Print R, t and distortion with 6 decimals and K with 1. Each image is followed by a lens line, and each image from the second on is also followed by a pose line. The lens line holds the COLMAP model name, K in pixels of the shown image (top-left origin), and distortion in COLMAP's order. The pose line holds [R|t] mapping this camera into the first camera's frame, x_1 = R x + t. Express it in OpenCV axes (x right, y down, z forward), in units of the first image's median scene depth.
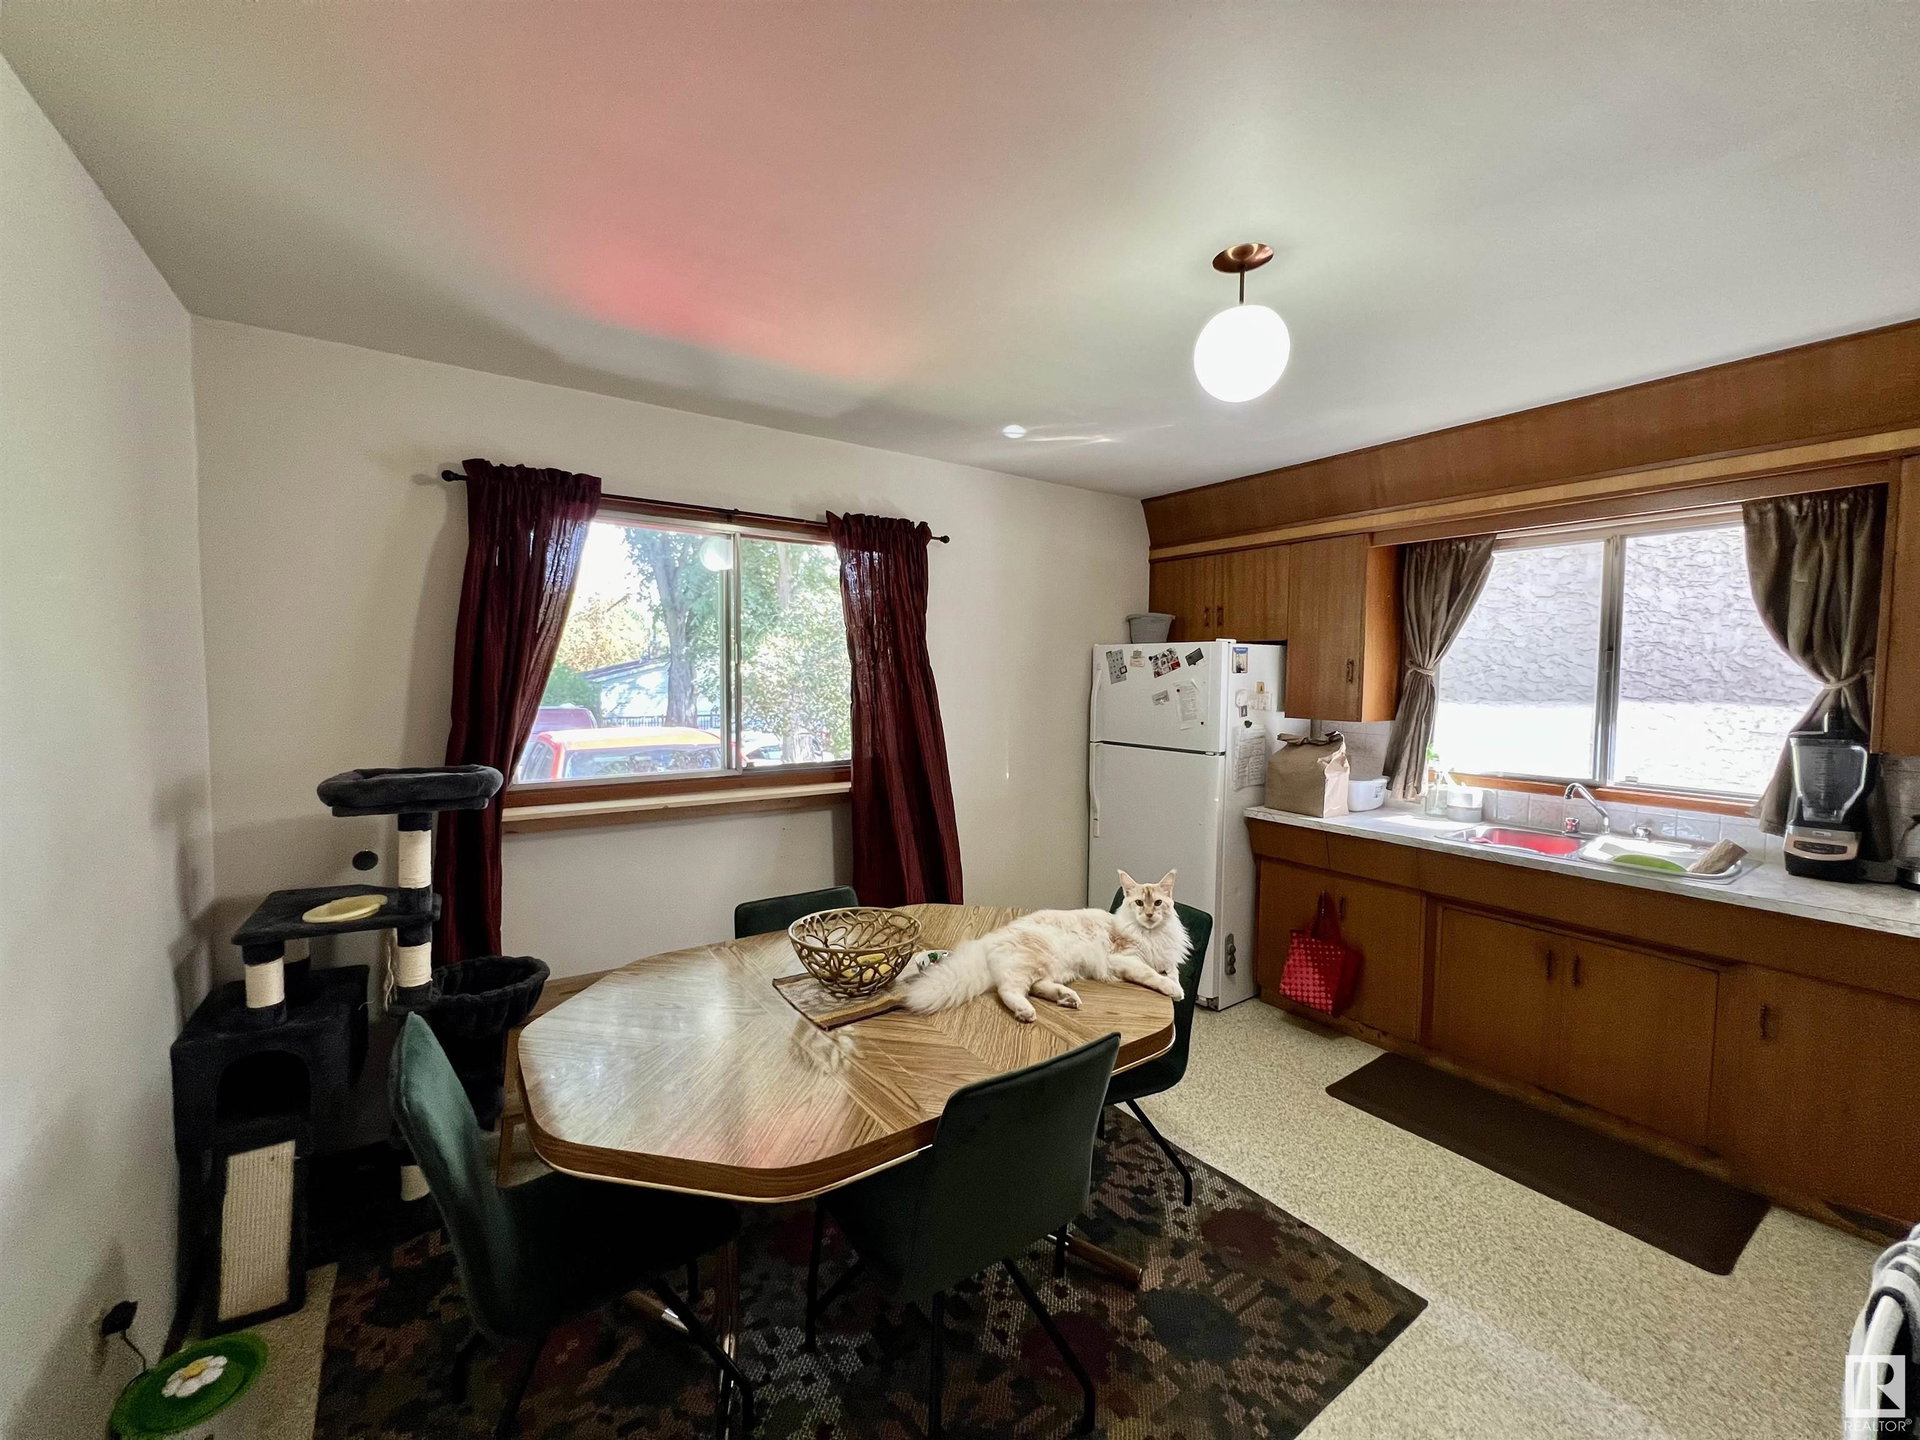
lens RADIAL K [[766.7, 0, 956.7], [0, 766.7, 716.0], [0, 0, 1]] dist [-0.001455, 0.000333]
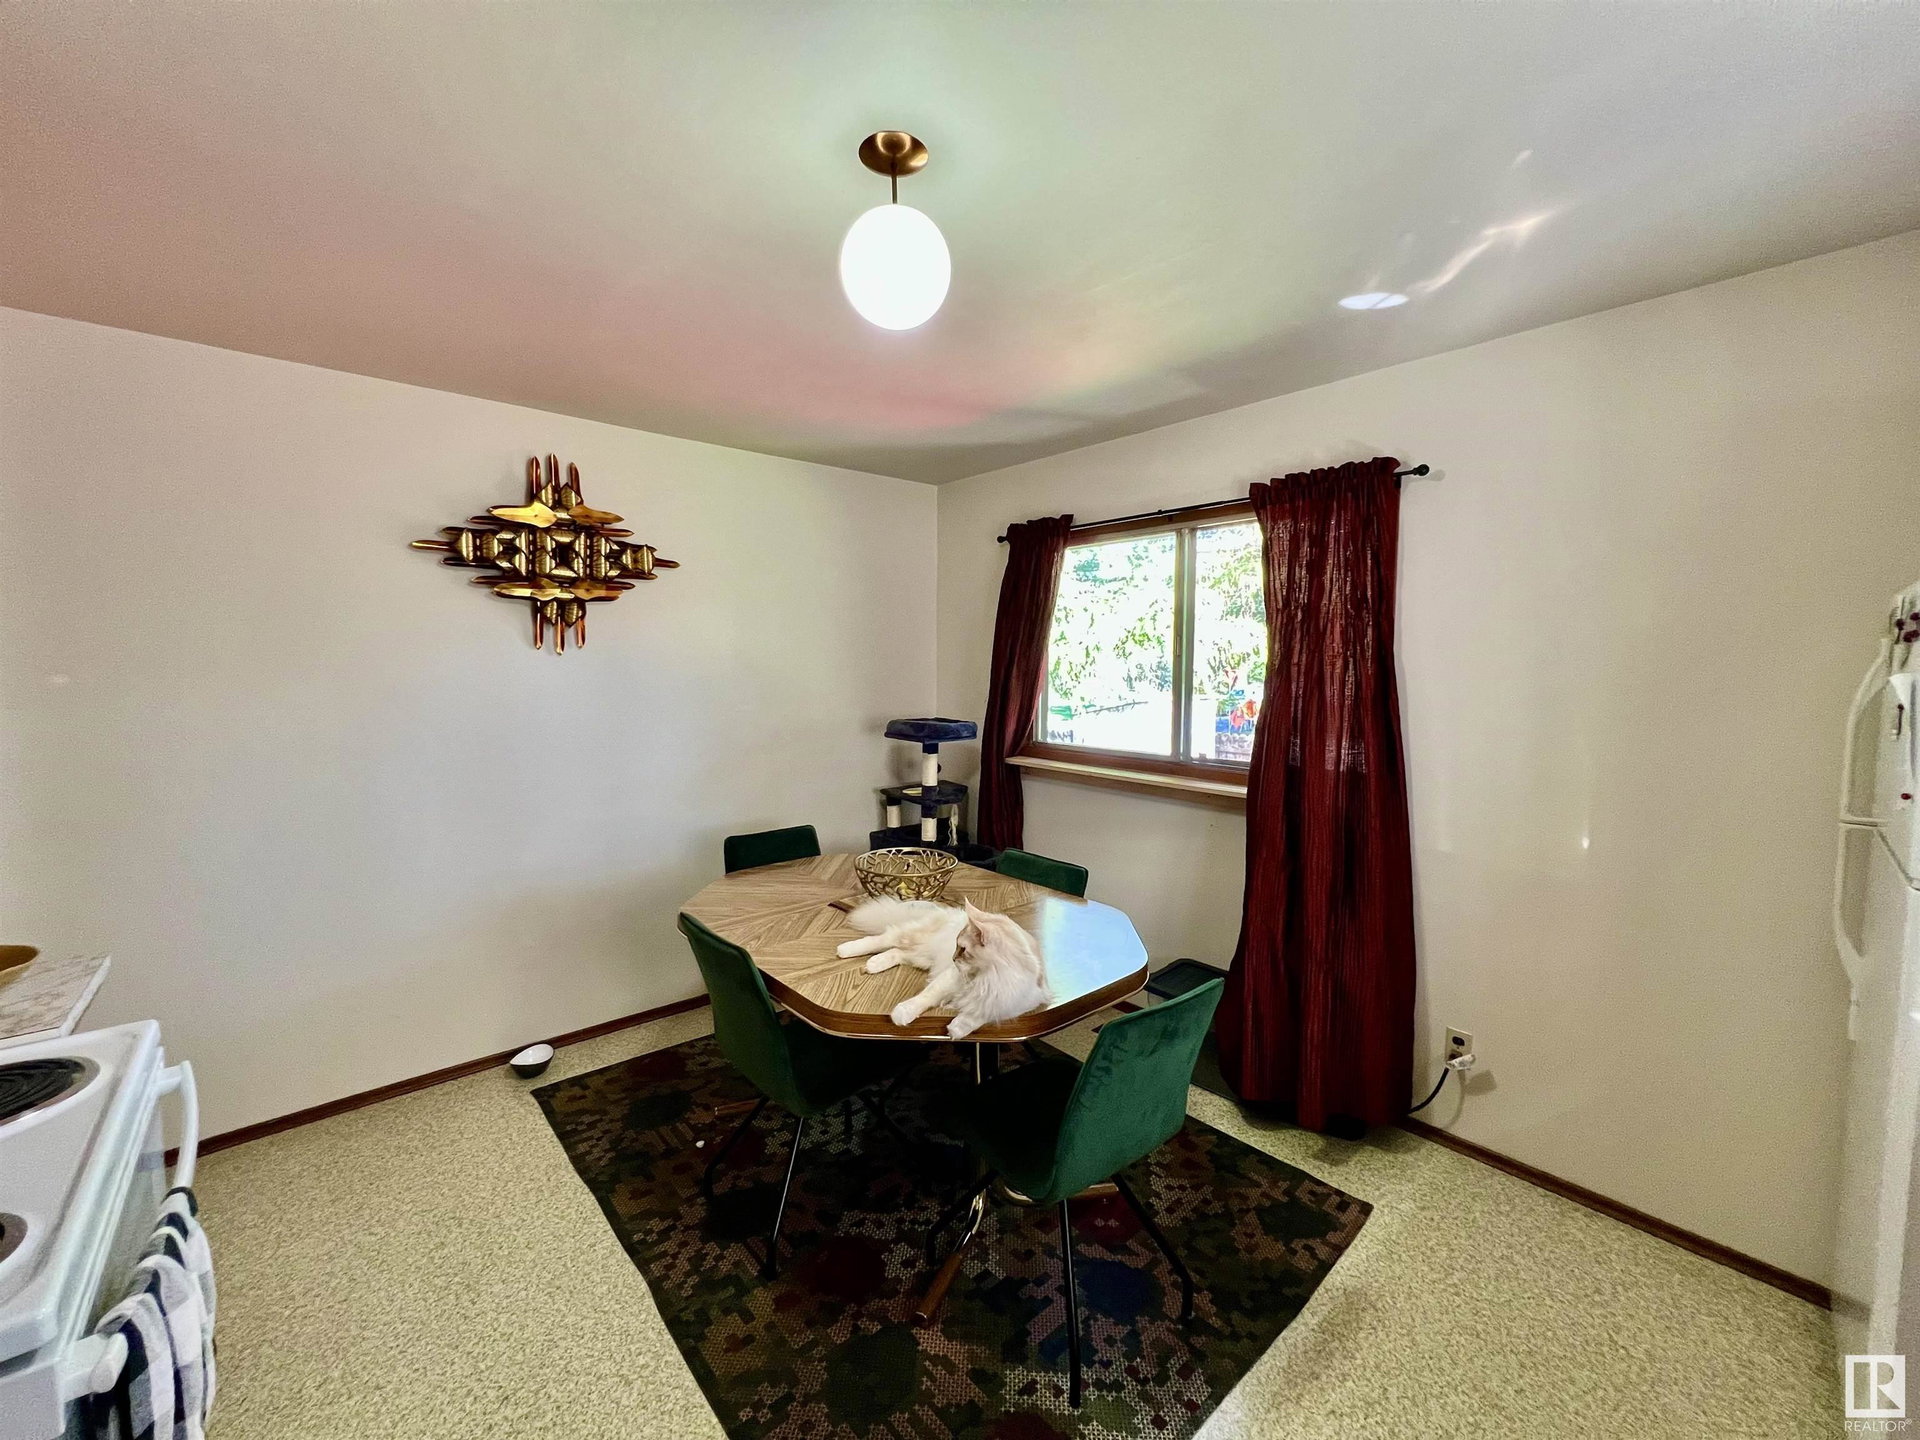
lens RADIAL K [[766.7, 0, 956.7], [0, 766.7, 716.0], [0, 0, 1]] dist [-0.001455, 0.000333]
pose [[0.118372, 0.065441, -0.990811, 0.998569], [-0.053614, 0.996792, 0.059431, -0.044876], [0.991521, 0.046086, 0.121501, 0.806453]]
